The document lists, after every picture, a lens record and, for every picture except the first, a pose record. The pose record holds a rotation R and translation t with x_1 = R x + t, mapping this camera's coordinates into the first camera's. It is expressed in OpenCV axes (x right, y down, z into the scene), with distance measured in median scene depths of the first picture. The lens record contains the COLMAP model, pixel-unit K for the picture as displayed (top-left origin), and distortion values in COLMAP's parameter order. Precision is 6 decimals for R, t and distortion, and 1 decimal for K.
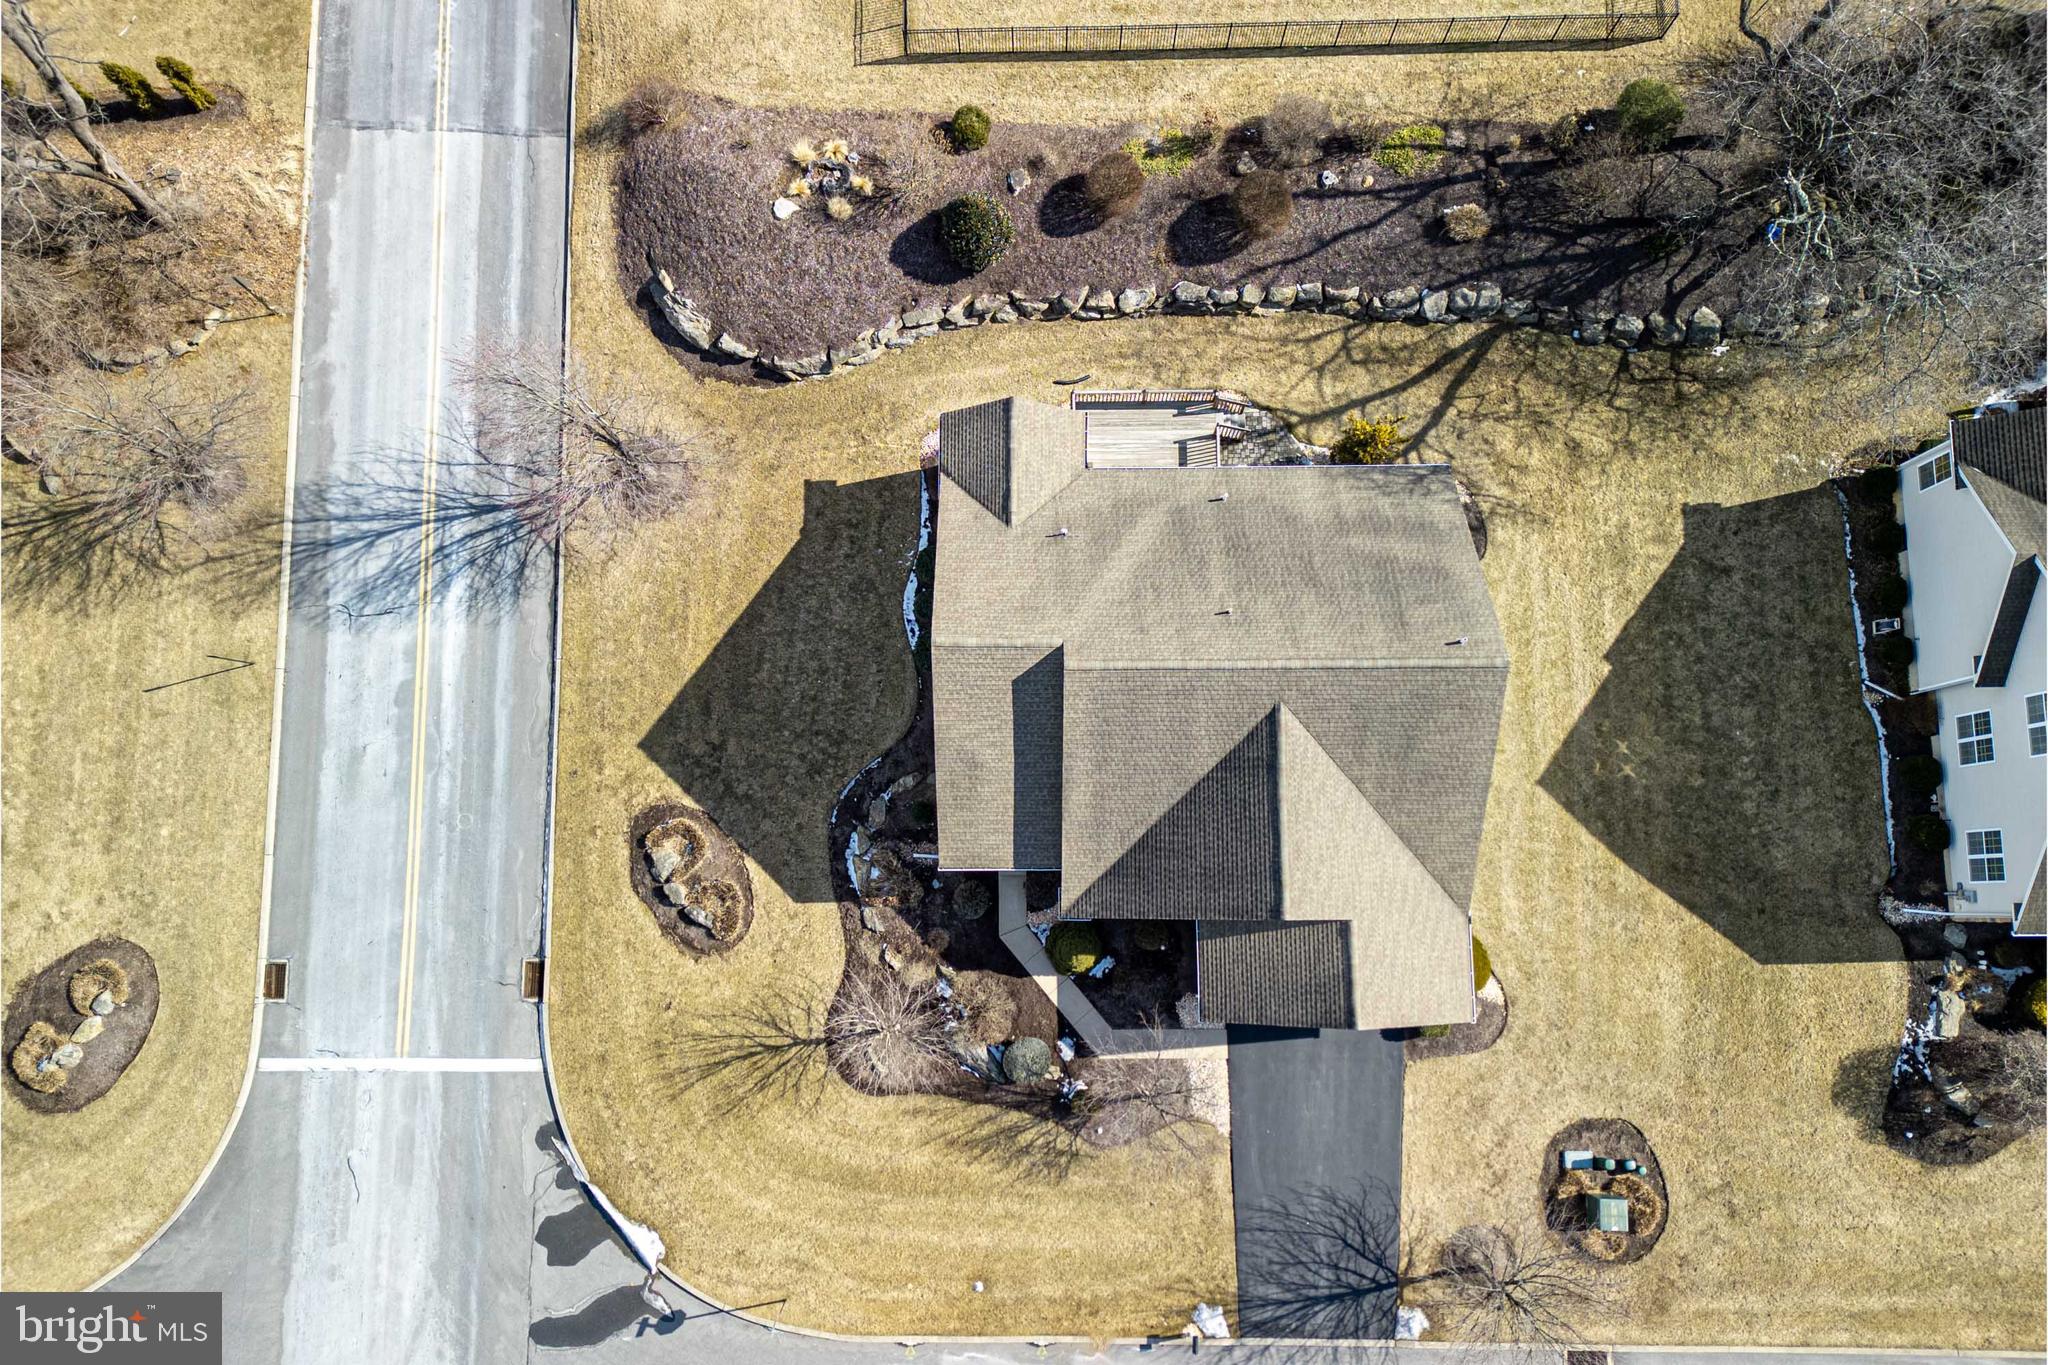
lens RADIAL K [[1400.3, 0, 1021.8], [0, 1400.3, 709.5], [0, 0, 1]] dist [0.094342, -0.106544]
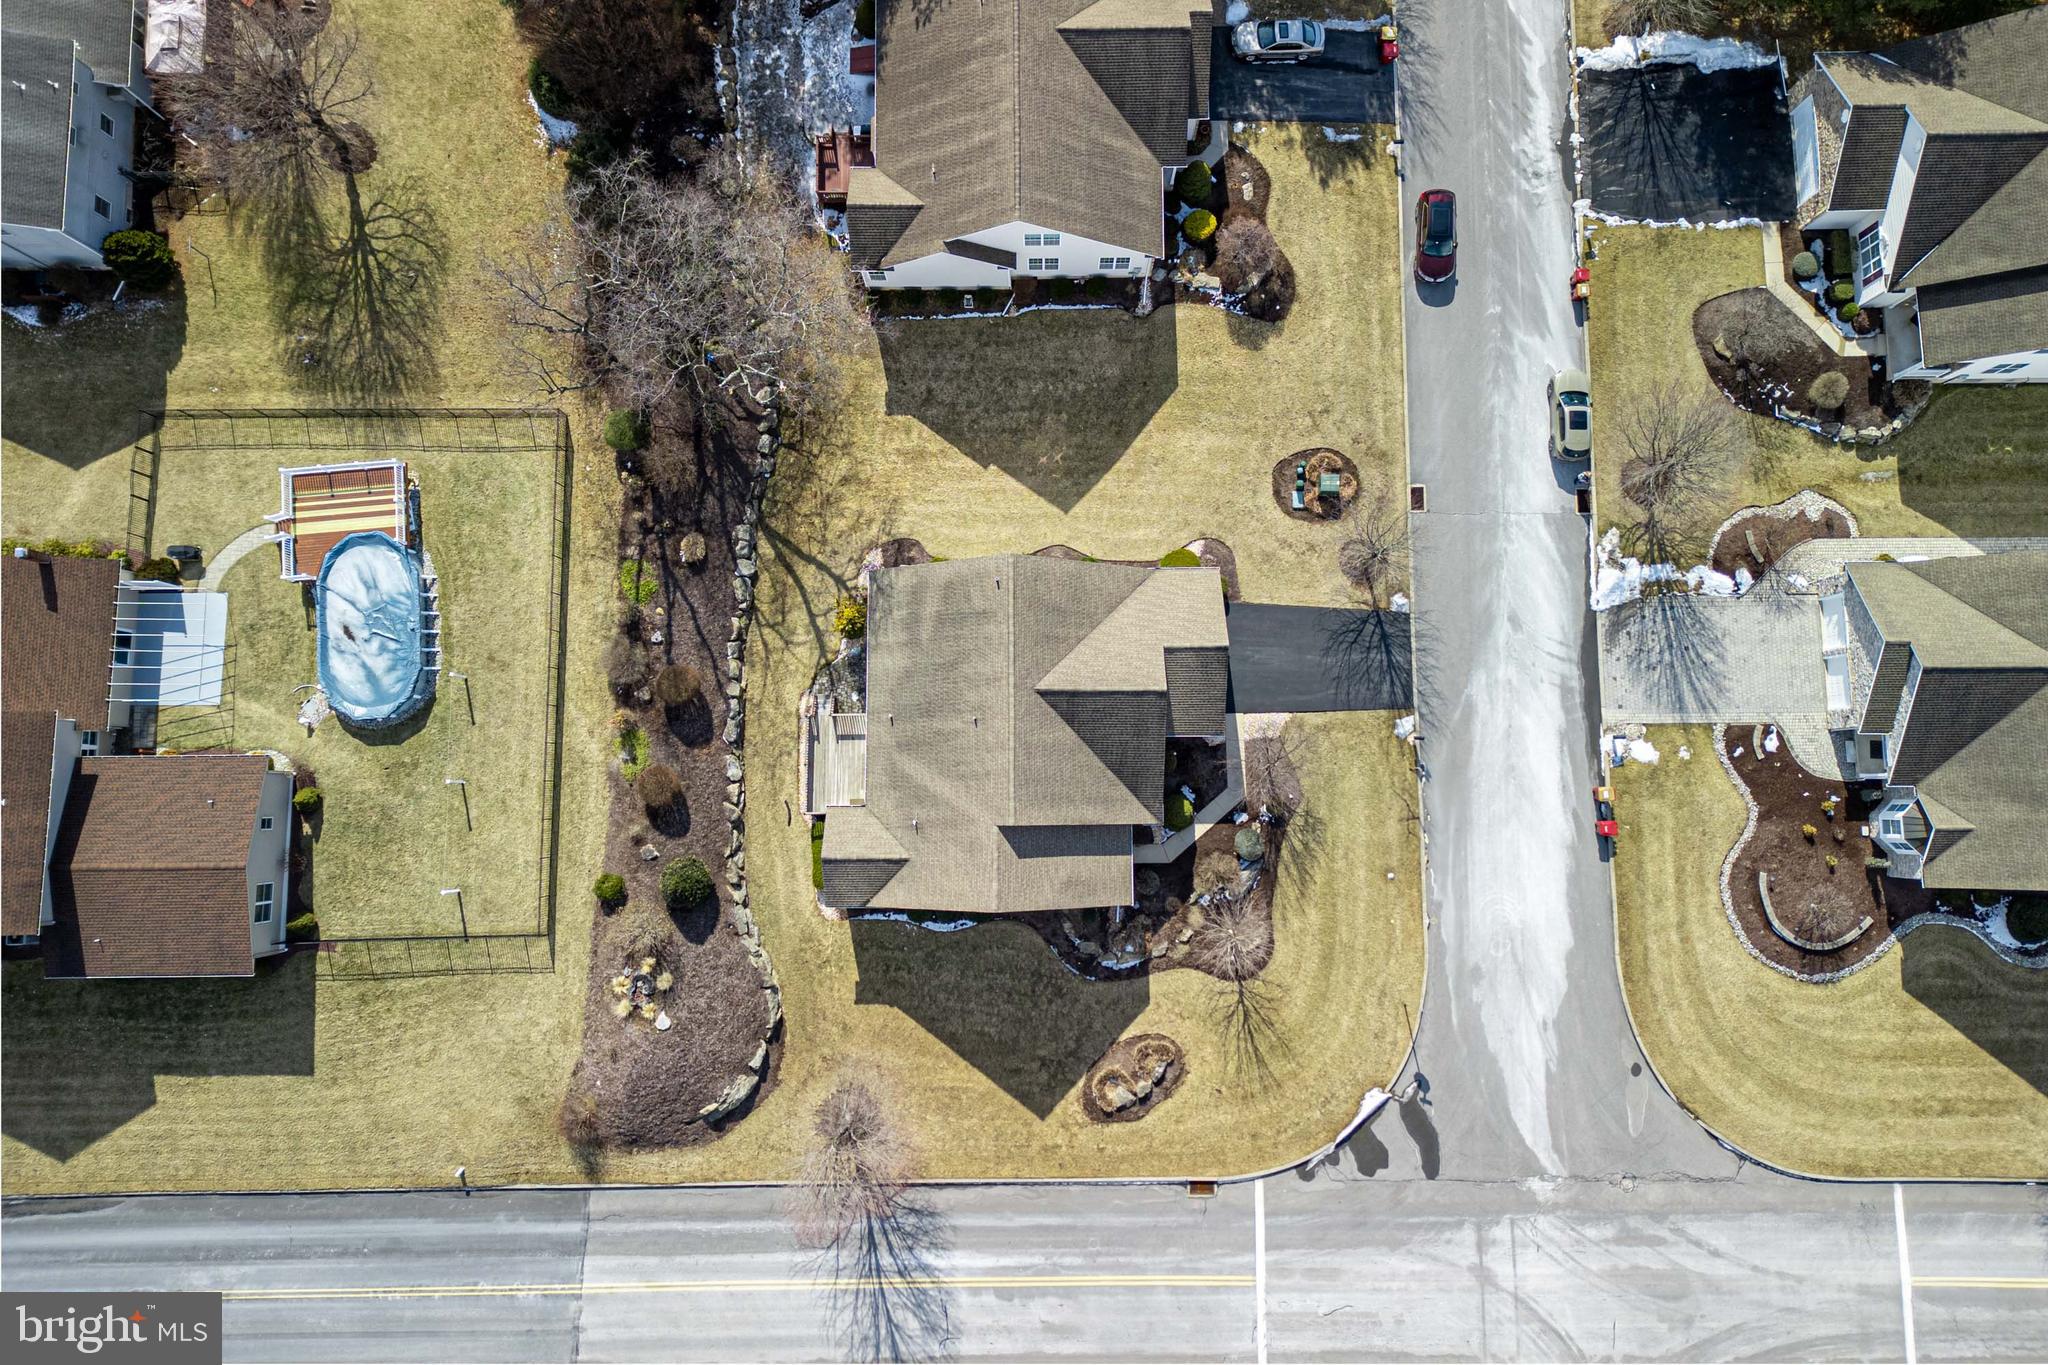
lens RADIAL K [[1414.1, 0, 1033.9], [0, 1414.1, 591.8], [0, 0, 1]] dist [0.074489, -0.112666]
pose [[-0.001897, -0.988967, 0.148127, 0.046373], [0.992474, 0.016275, 0.121373, -0.172778], [-0.122445, 0.147242, 0.981492, -0.520153]]
